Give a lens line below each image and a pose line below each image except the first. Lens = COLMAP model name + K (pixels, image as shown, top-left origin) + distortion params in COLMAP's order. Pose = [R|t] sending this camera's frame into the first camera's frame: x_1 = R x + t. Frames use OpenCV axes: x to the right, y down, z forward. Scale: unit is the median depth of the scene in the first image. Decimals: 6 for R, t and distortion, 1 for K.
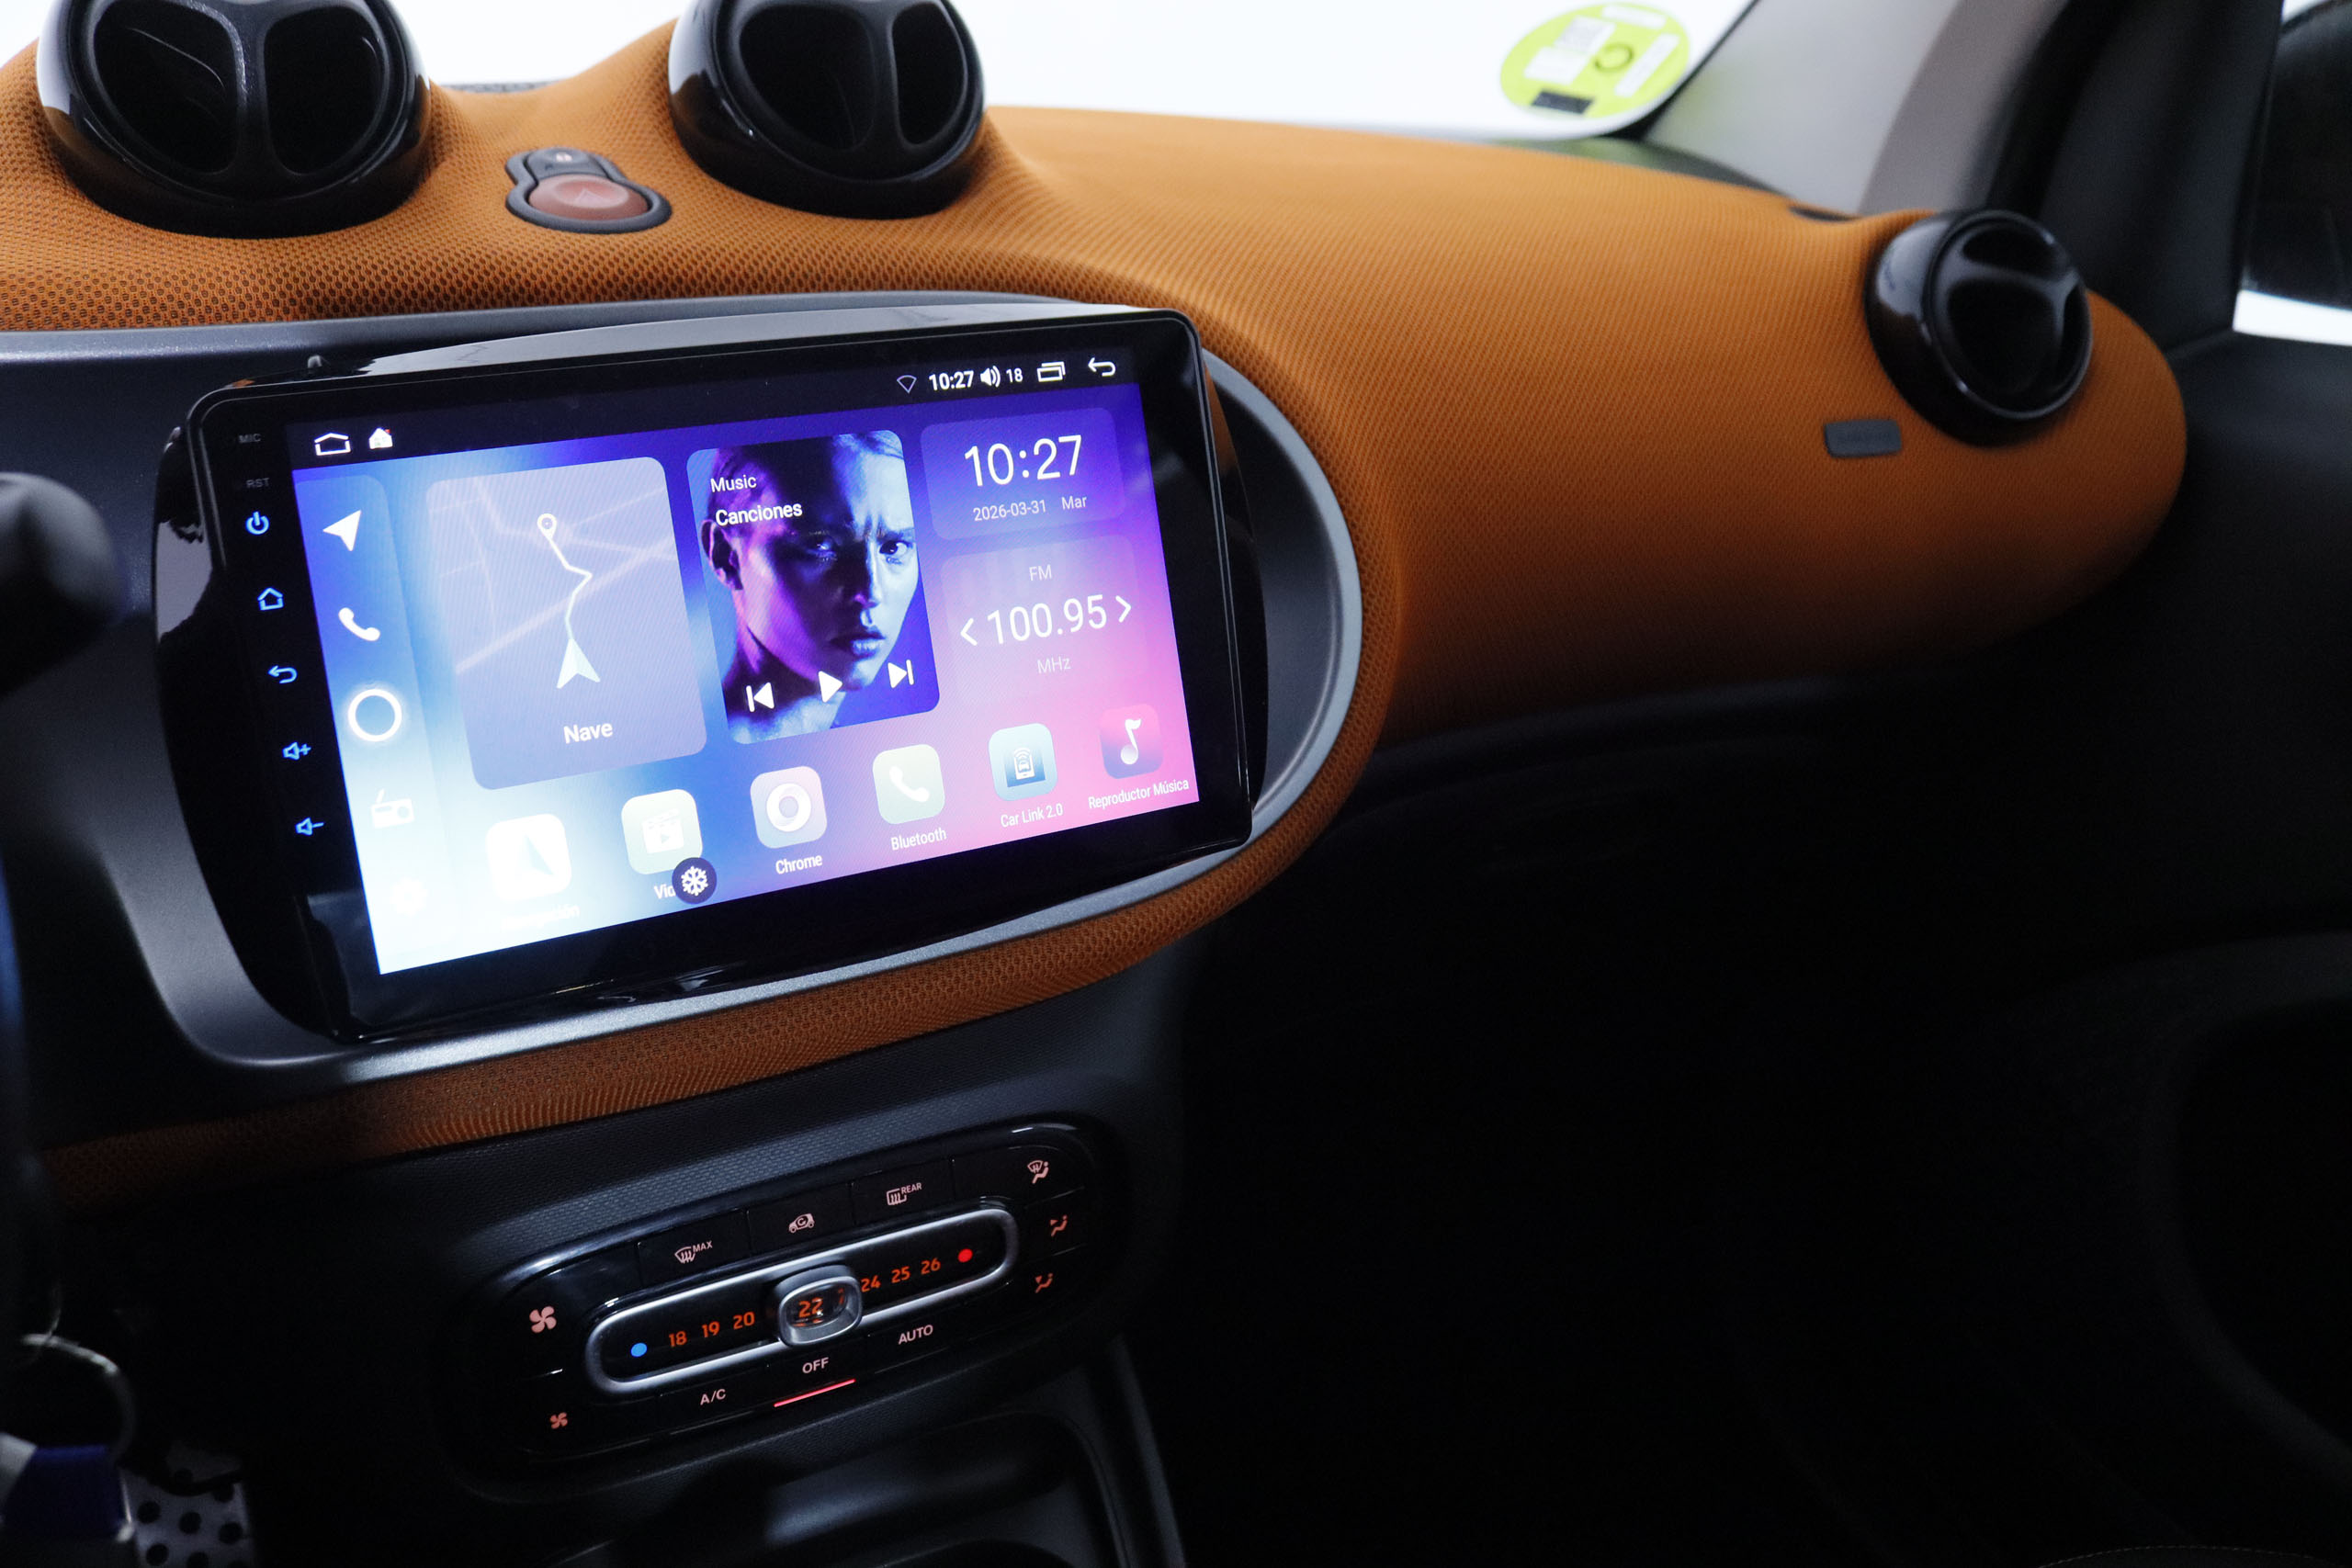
lens RADIAL K [[1952.9, 0, 1176.0], [0, 1952.9, 784.0], [0, 0, 1]] dist [-0.175881, 0.168352]
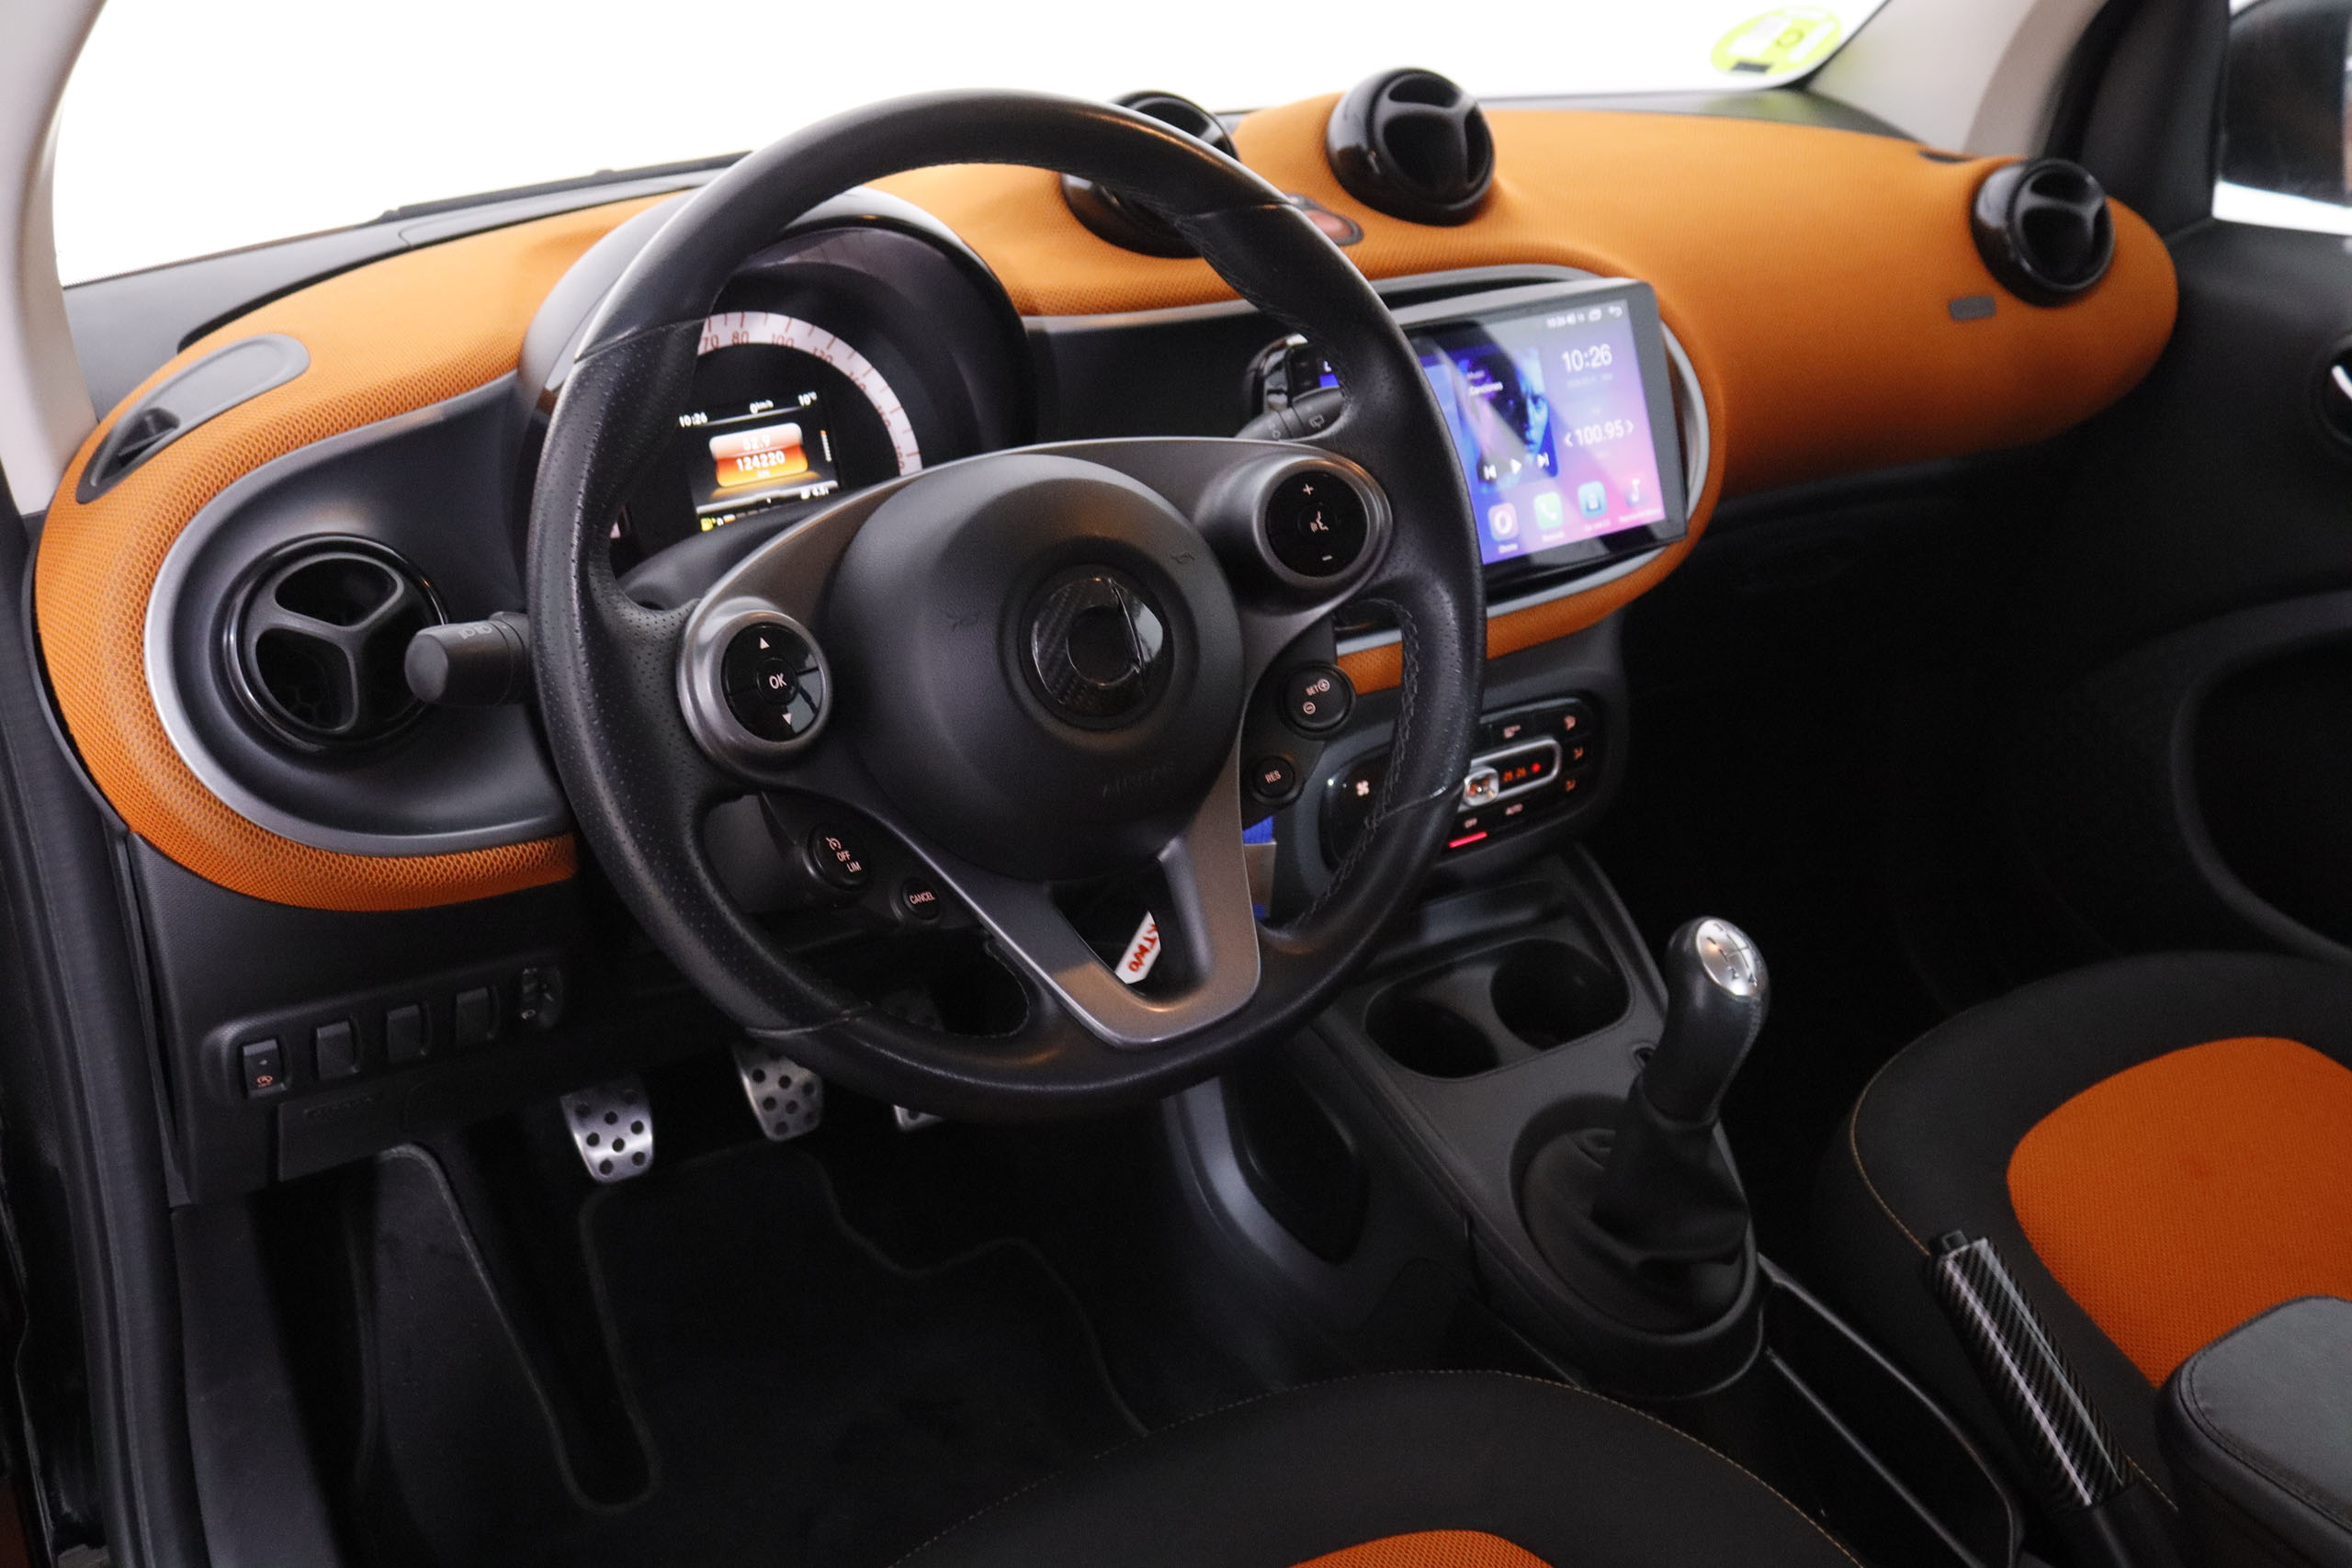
lens RADIAL K [[2349.9, 0, 1176.0], [0, 2349.9, 784.0], [0, 0, 1]] dist [-0.095518, 0.000036]
pose [[0.998451, -0.054154, 0.012800, -0.526262], [0.053537, 0.997578, 0.044399, 0.144695], [-0.015173, -0.043645, 0.998932, -1.409675]]
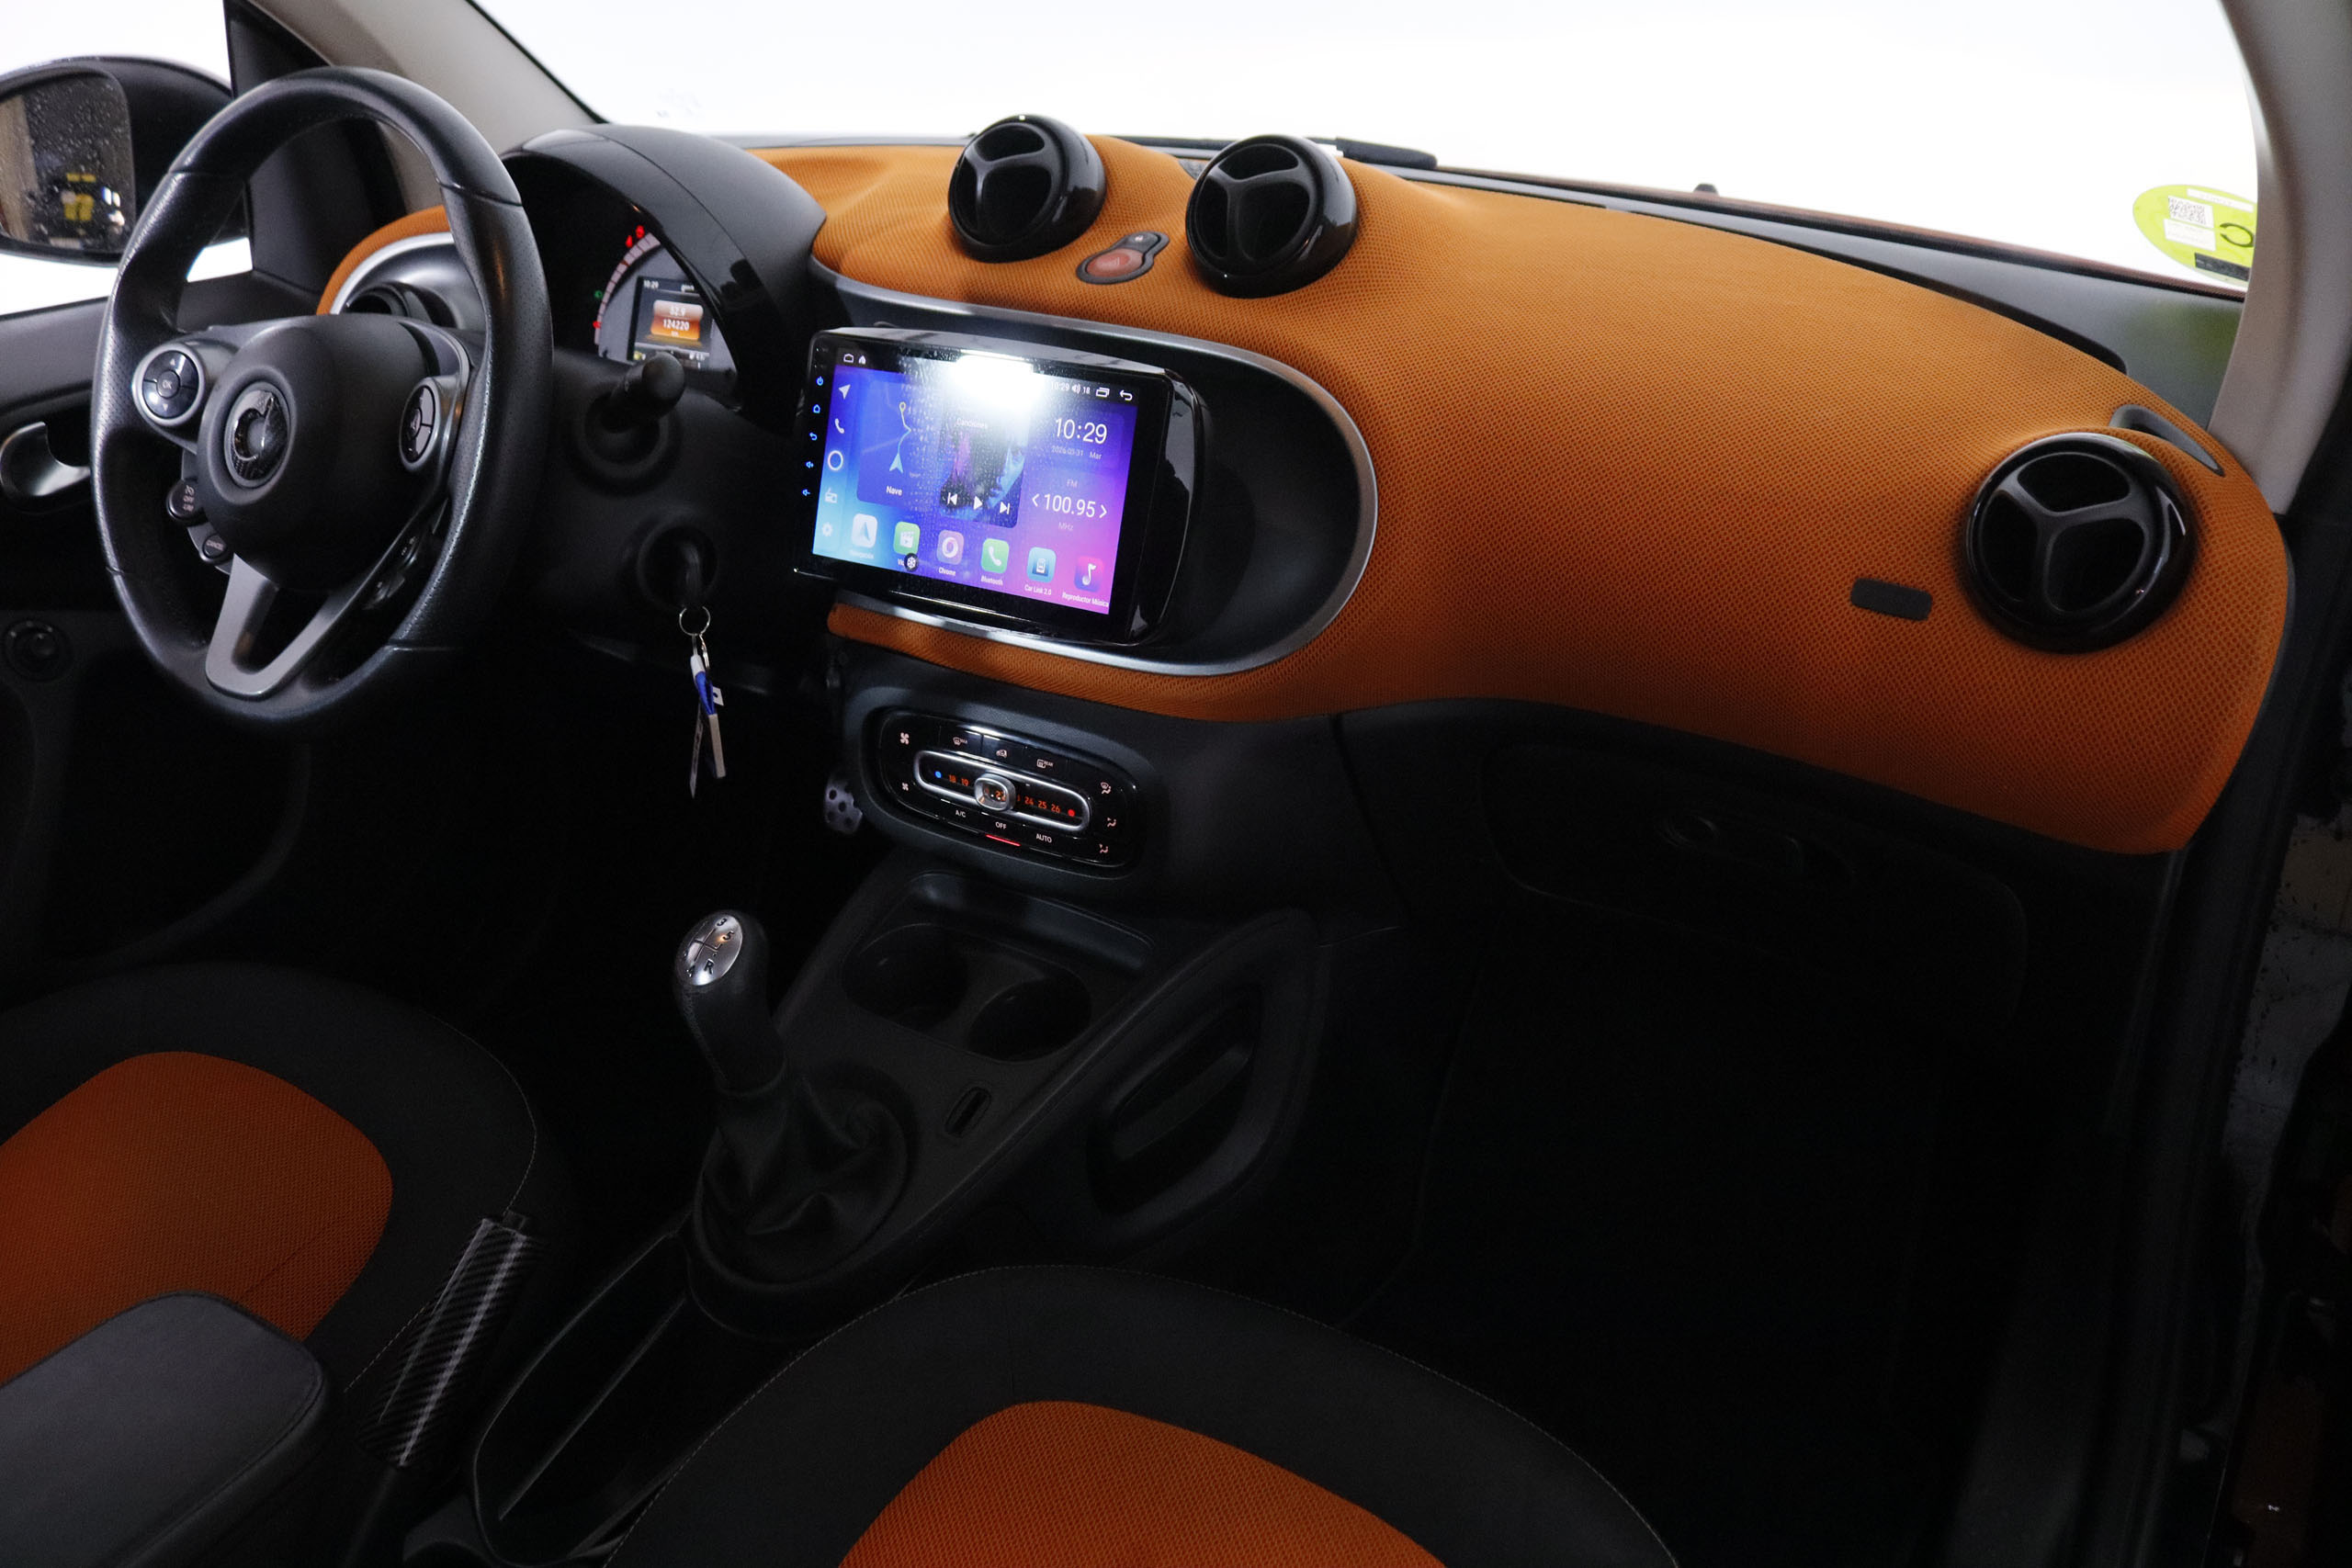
lens RADIAL K [[1952.9, 0, 1176.0], [0, 1952.9, 784.0], [0, 0, 1]] dist [-0.175881, 0.168352]
pose [[0.473706, 0.366553, -0.800775, 1.630045], [-0.308118, 0.920782, 0.239216, -0.315381], [0.825025, 0.133415, 0.549122, -0.023326]]
